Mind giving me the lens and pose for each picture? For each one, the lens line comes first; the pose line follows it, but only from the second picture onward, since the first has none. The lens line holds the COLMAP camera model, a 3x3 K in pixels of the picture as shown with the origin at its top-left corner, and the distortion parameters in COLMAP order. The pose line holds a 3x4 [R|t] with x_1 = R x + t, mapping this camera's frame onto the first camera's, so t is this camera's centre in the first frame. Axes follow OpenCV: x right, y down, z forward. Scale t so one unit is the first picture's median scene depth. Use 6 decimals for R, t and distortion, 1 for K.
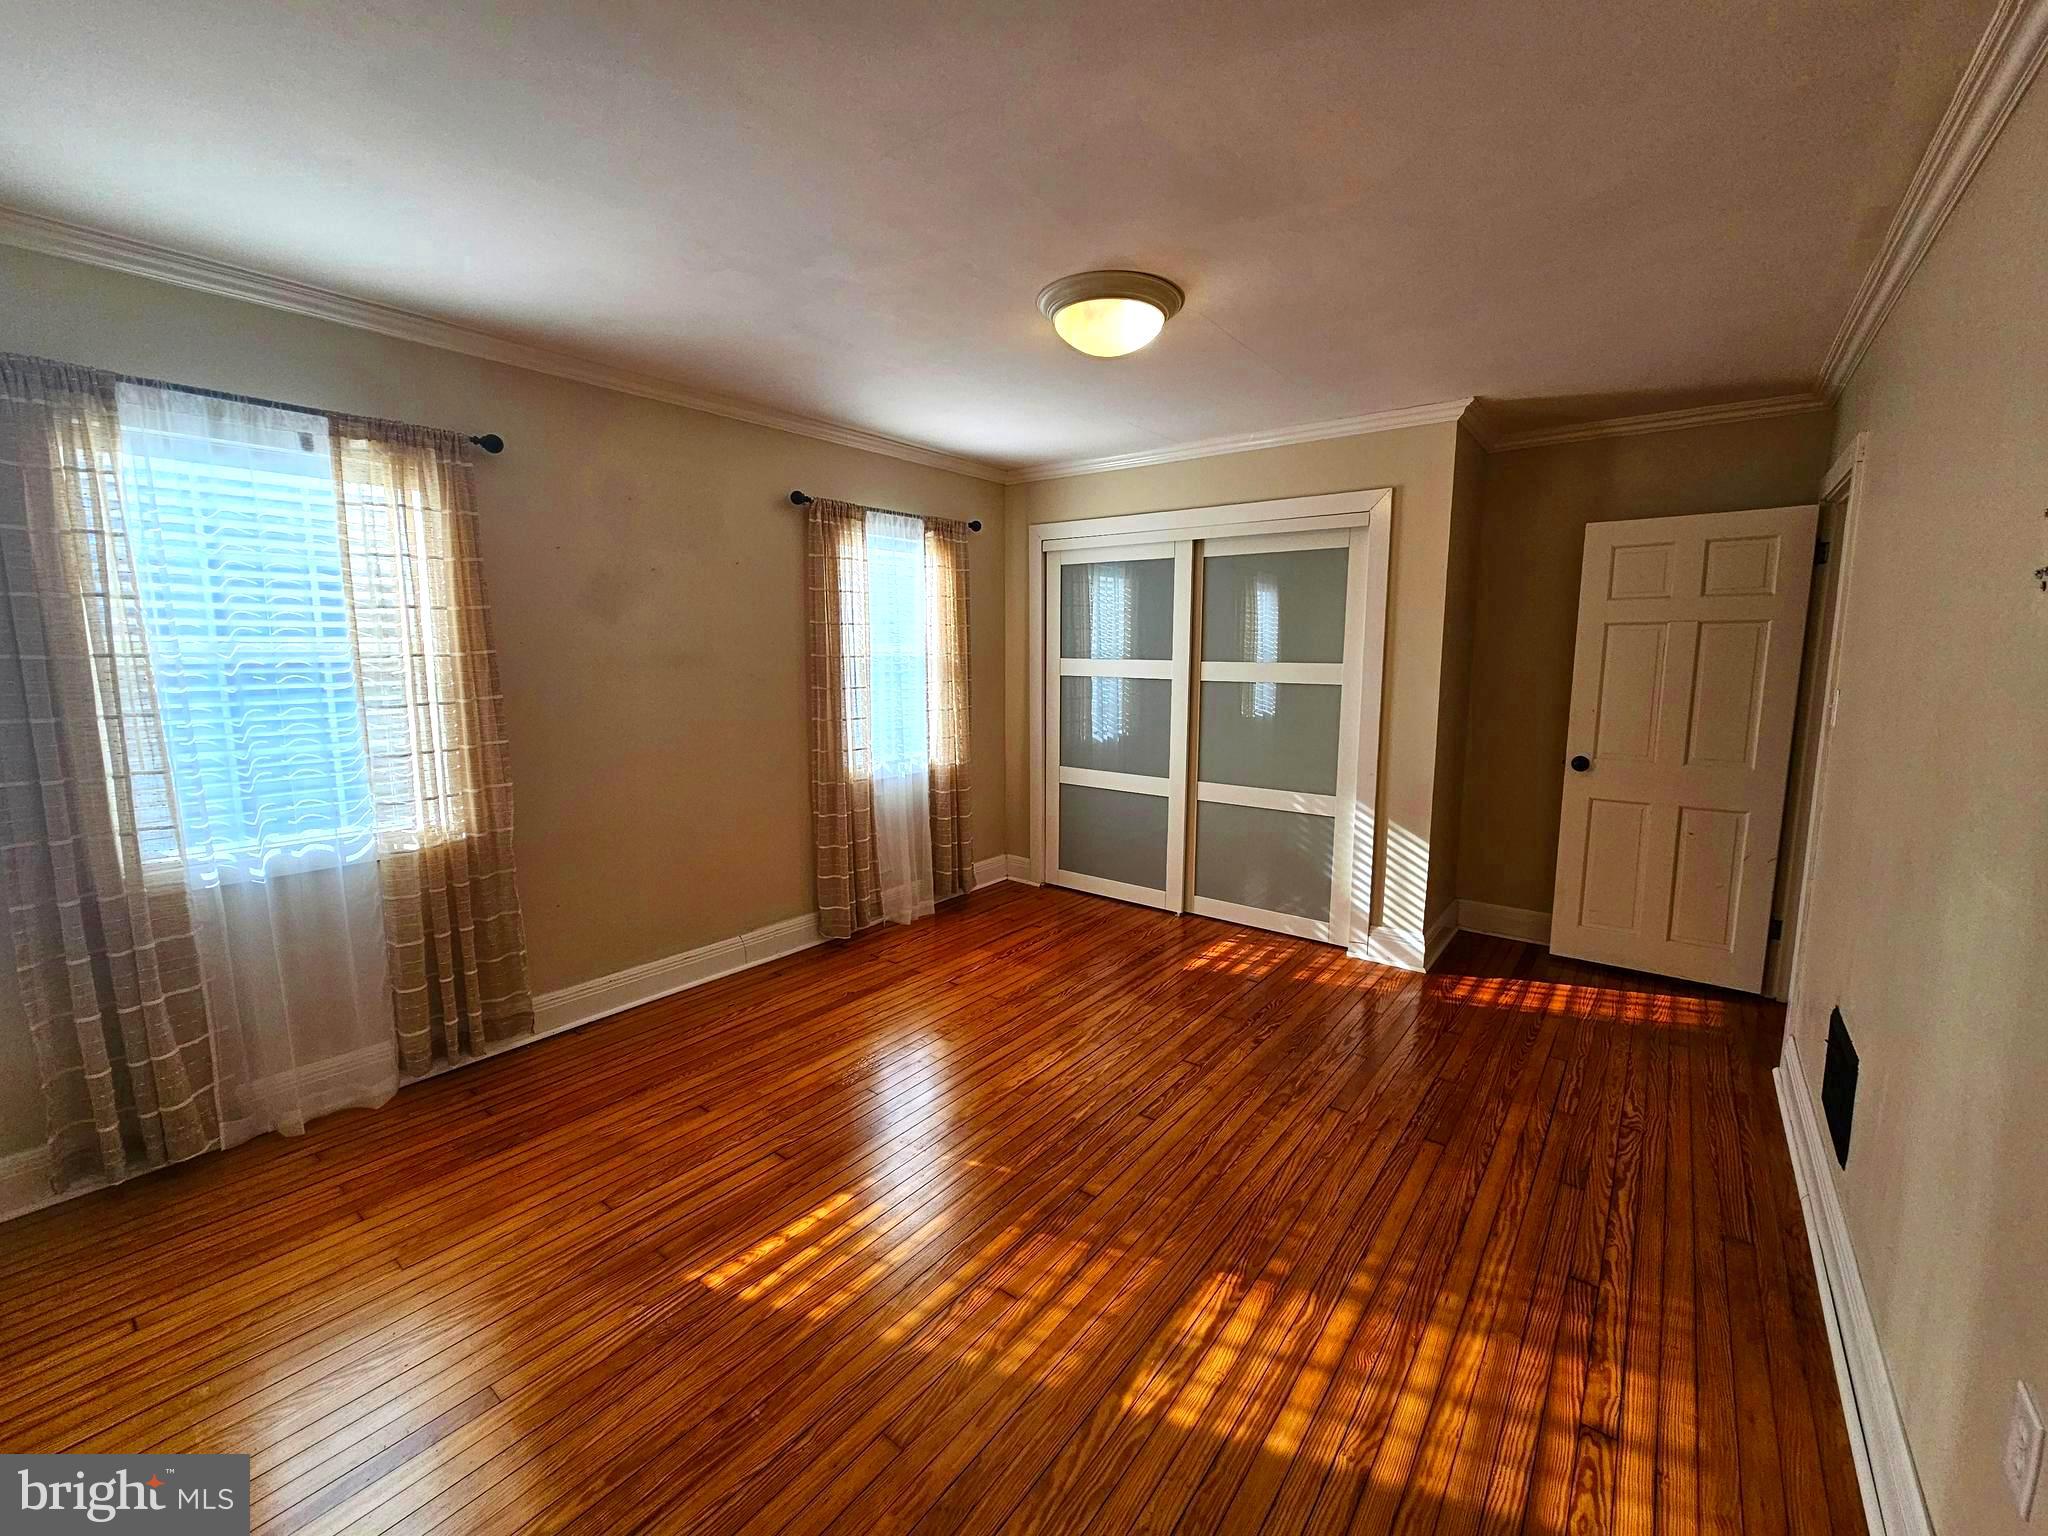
lens RADIAL K [[837.5, 0, 1040.8], [0, 837.5, 761.0], [0, 0, 1]] dist [-0.004356, 0.001462]
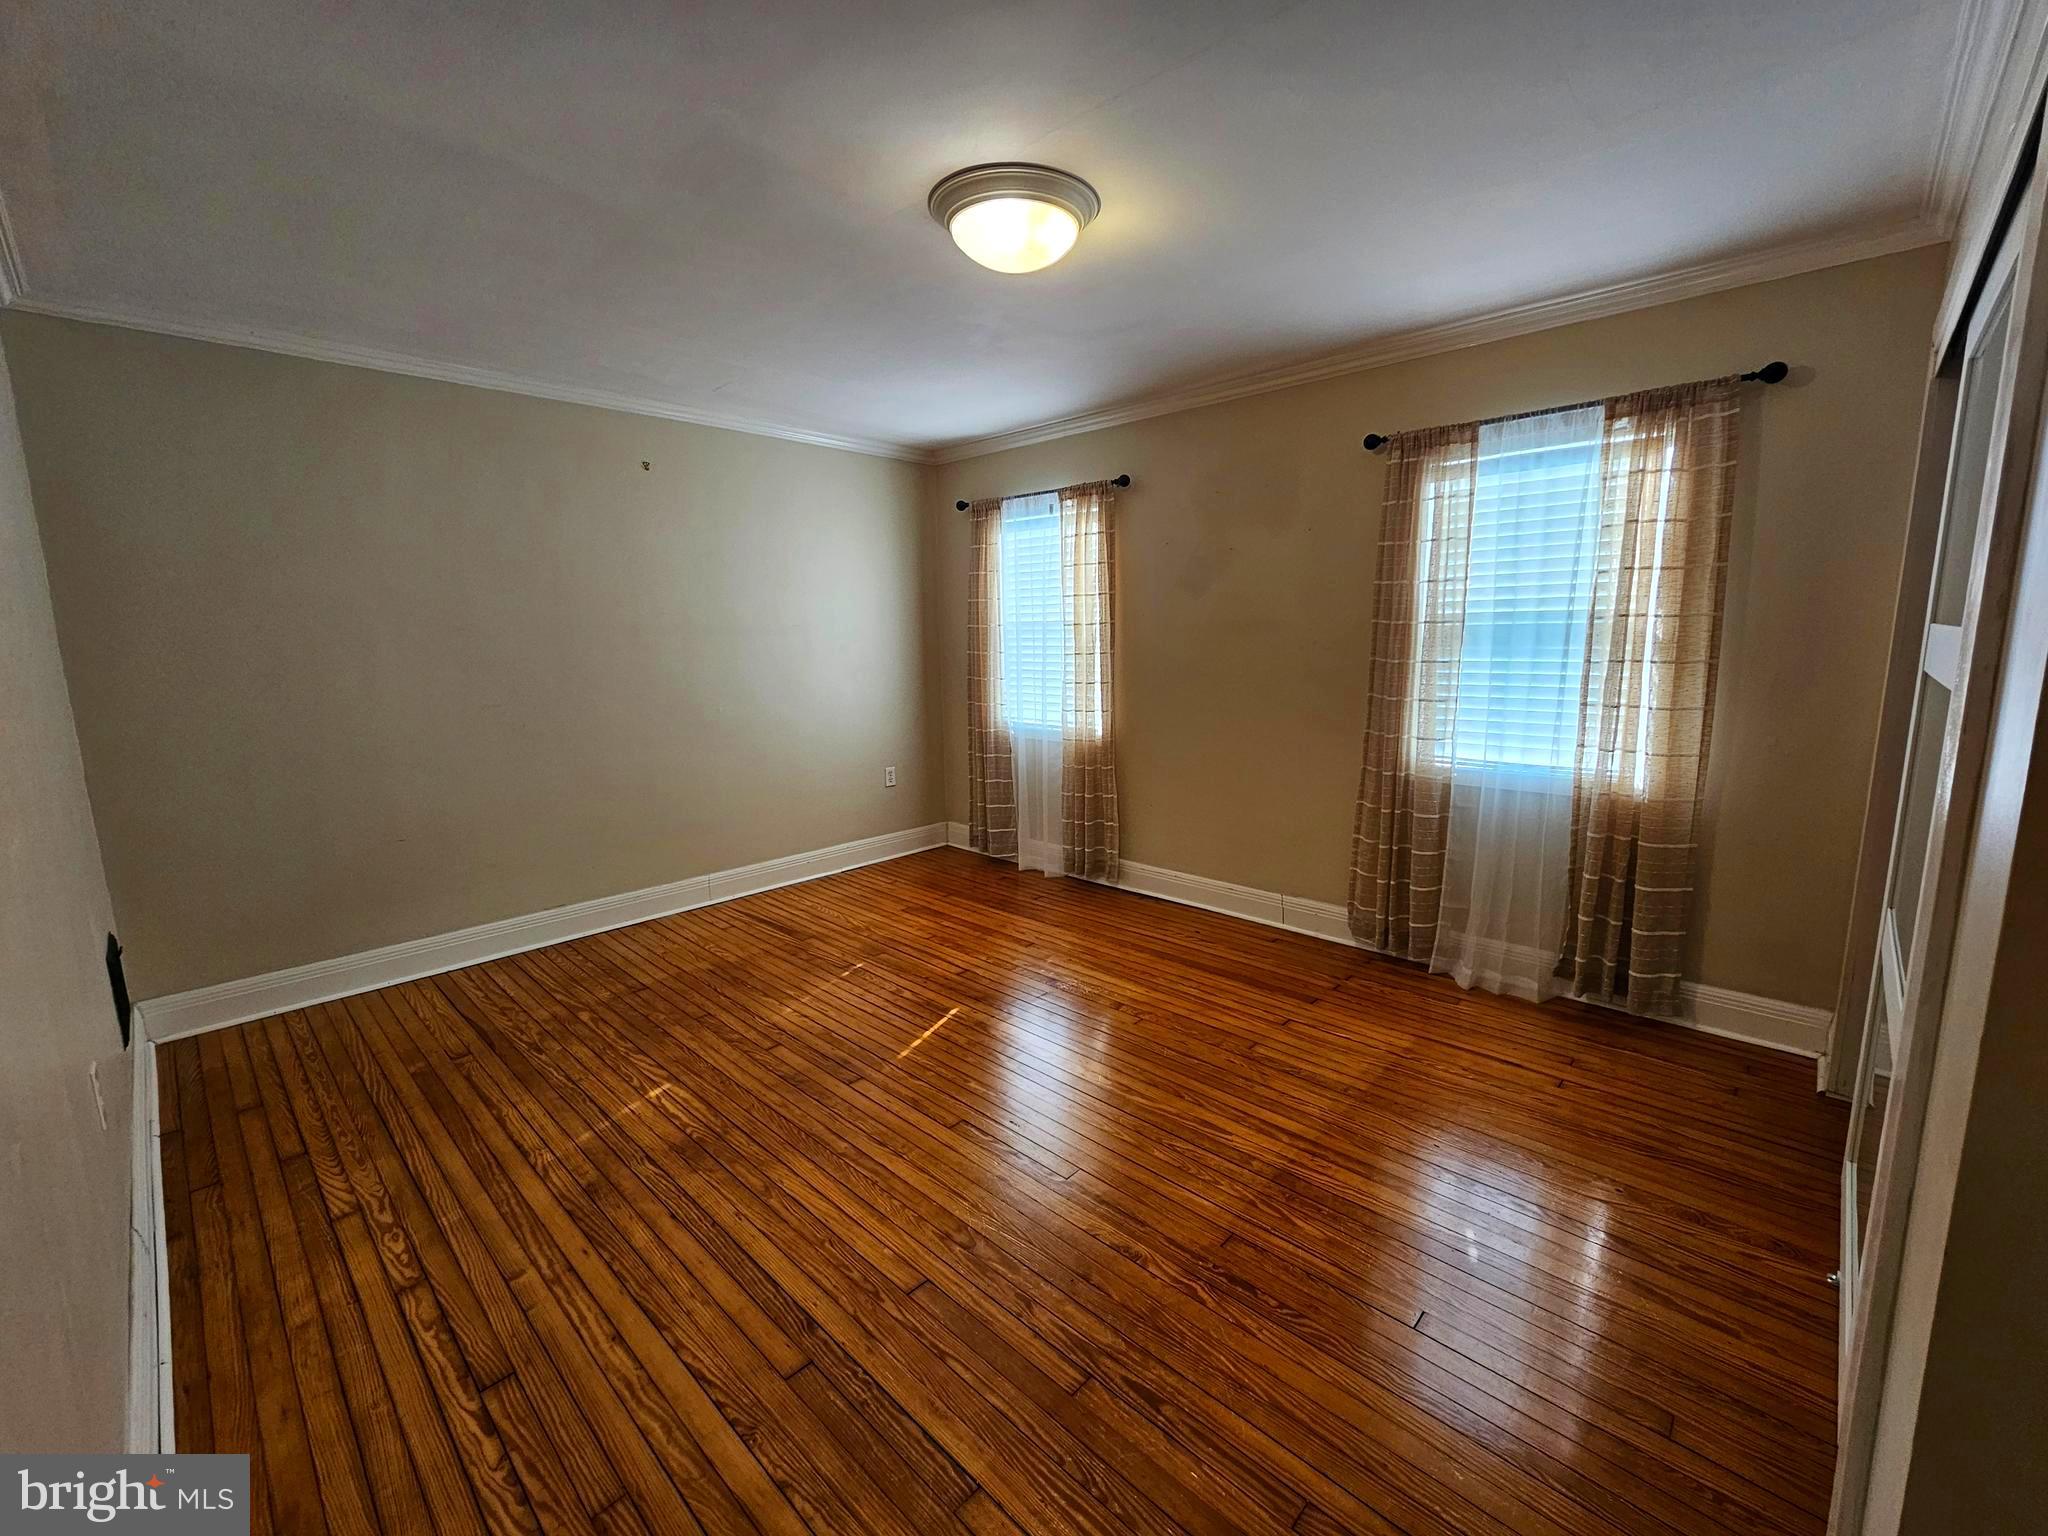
lens RADIAL K [[837.5, 0, 1039.6], [0, 837.5, 764.6], [0, 0, 1]] dist [-0.004356, 0.001462]
pose [[-0.102047, 0.159866, -0.981850, 0.823637], [-0.116500, 0.978290, 0.171394, -0.113387], [0.987934, 0.131875, -0.081207, 0.953594]]
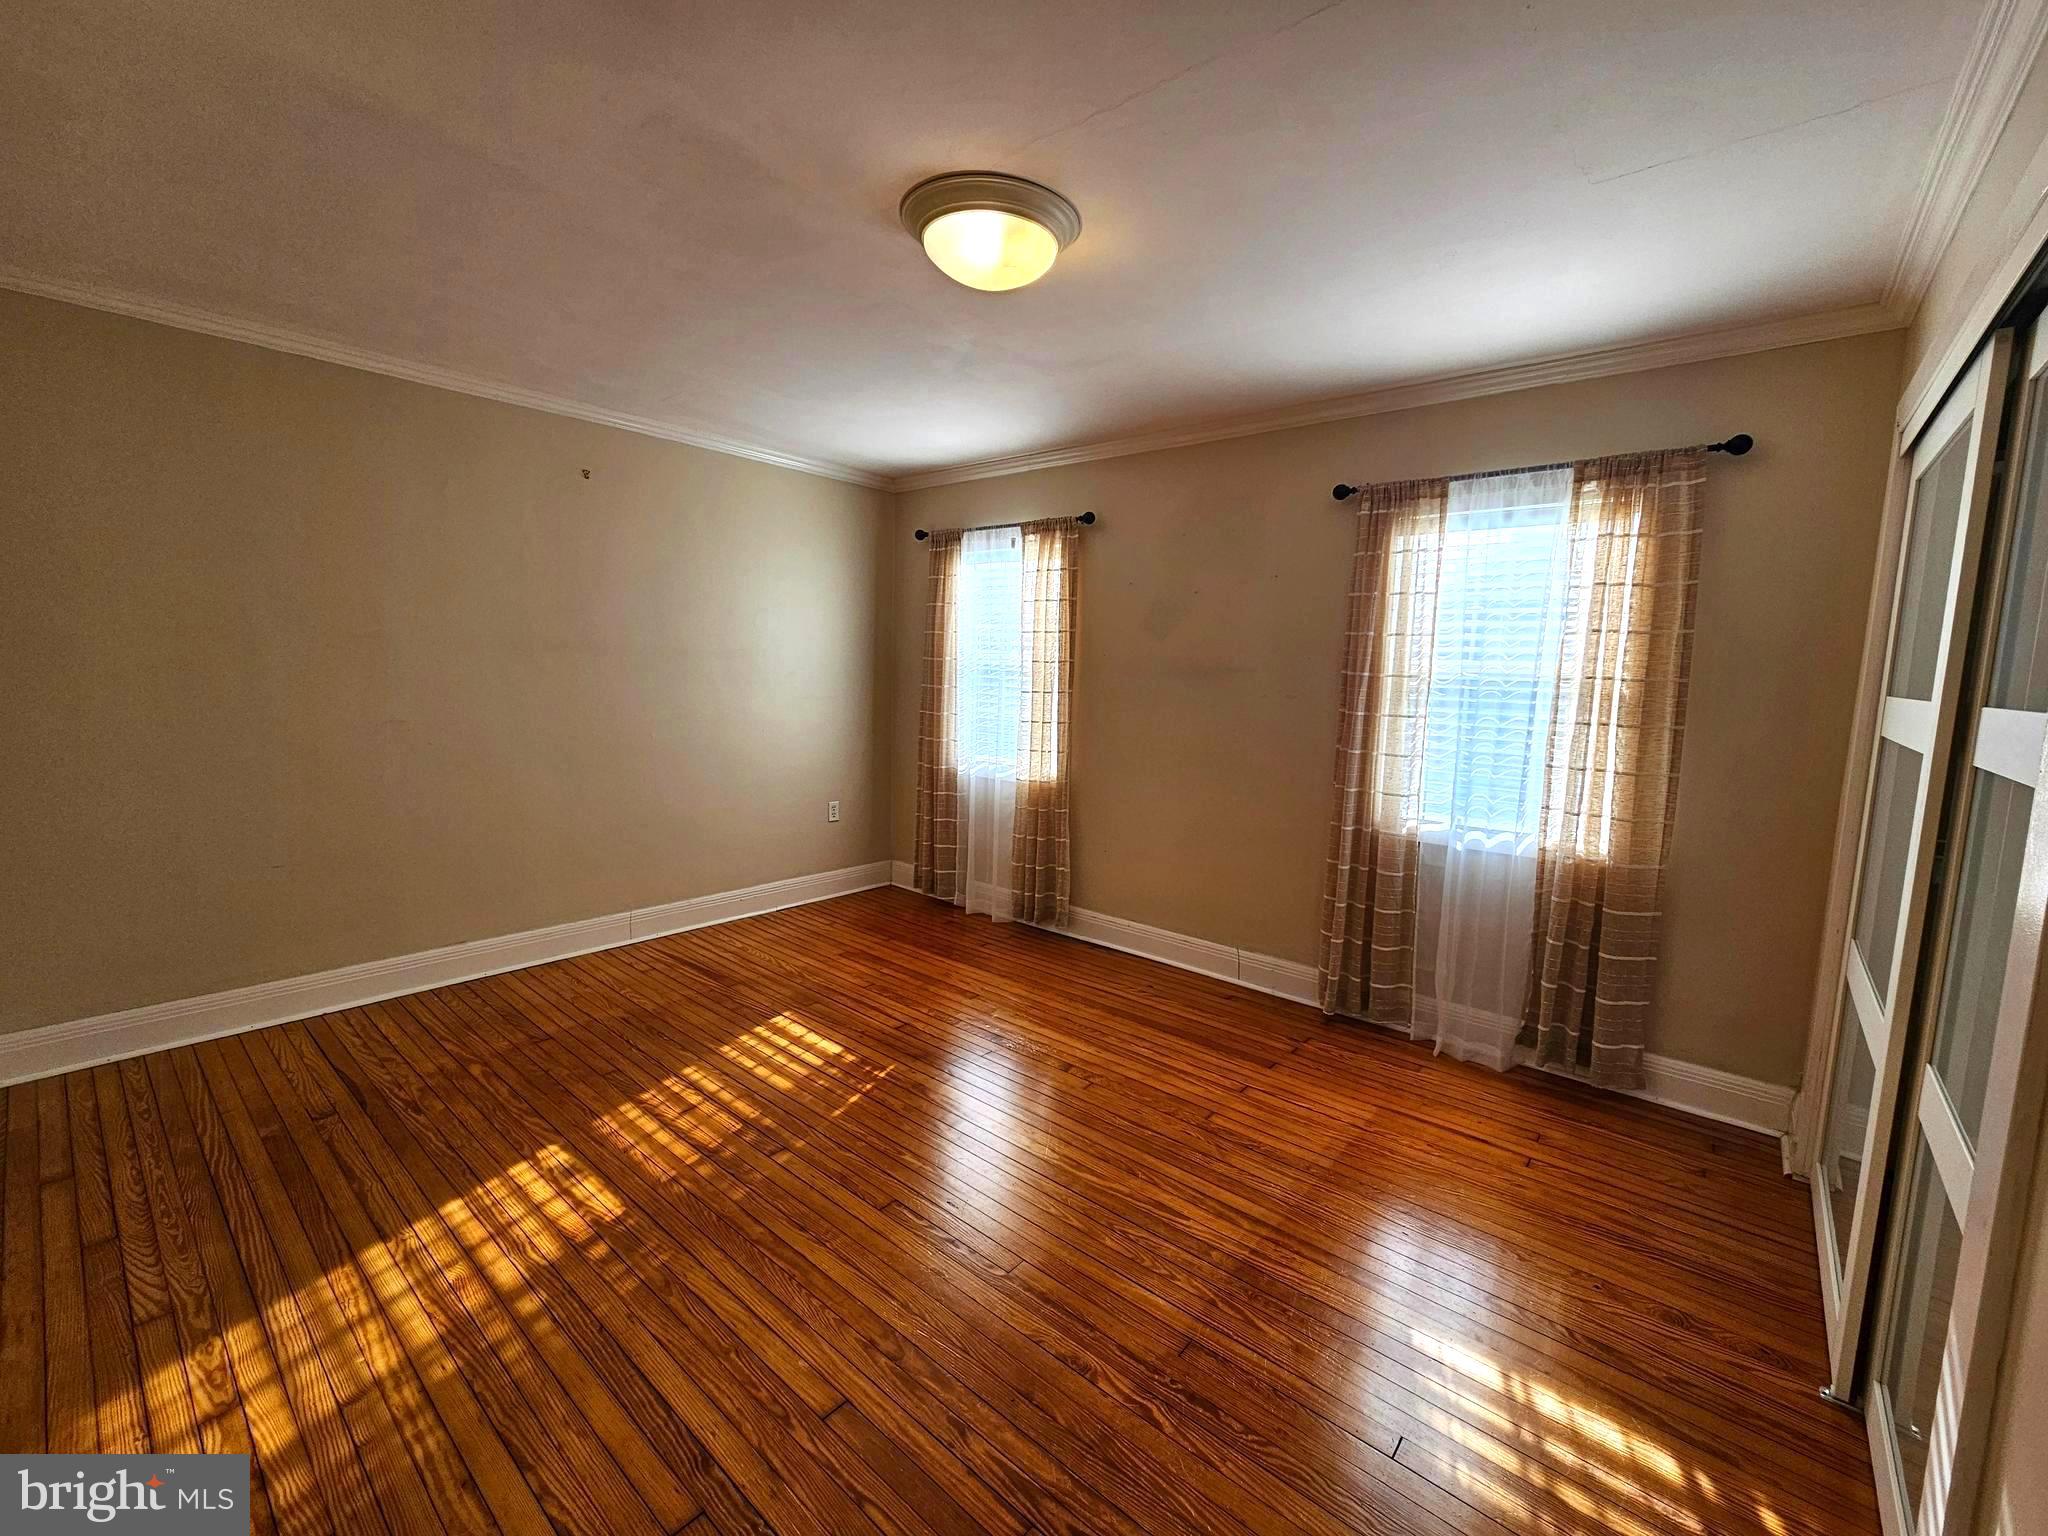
lens RADIAL K [[837.5, 0, 1040.2], [0, 837.5, 763.2], [0, 0, 1]] dist [-0.004356, 0.001462]
pose [[-0.045601, 0.113571, -0.992483, 0.769750], [-0.161308, 0.979641, 0.119513, -0.112219], [0.985850, 0.165546, -0.026353, 0.941118]]
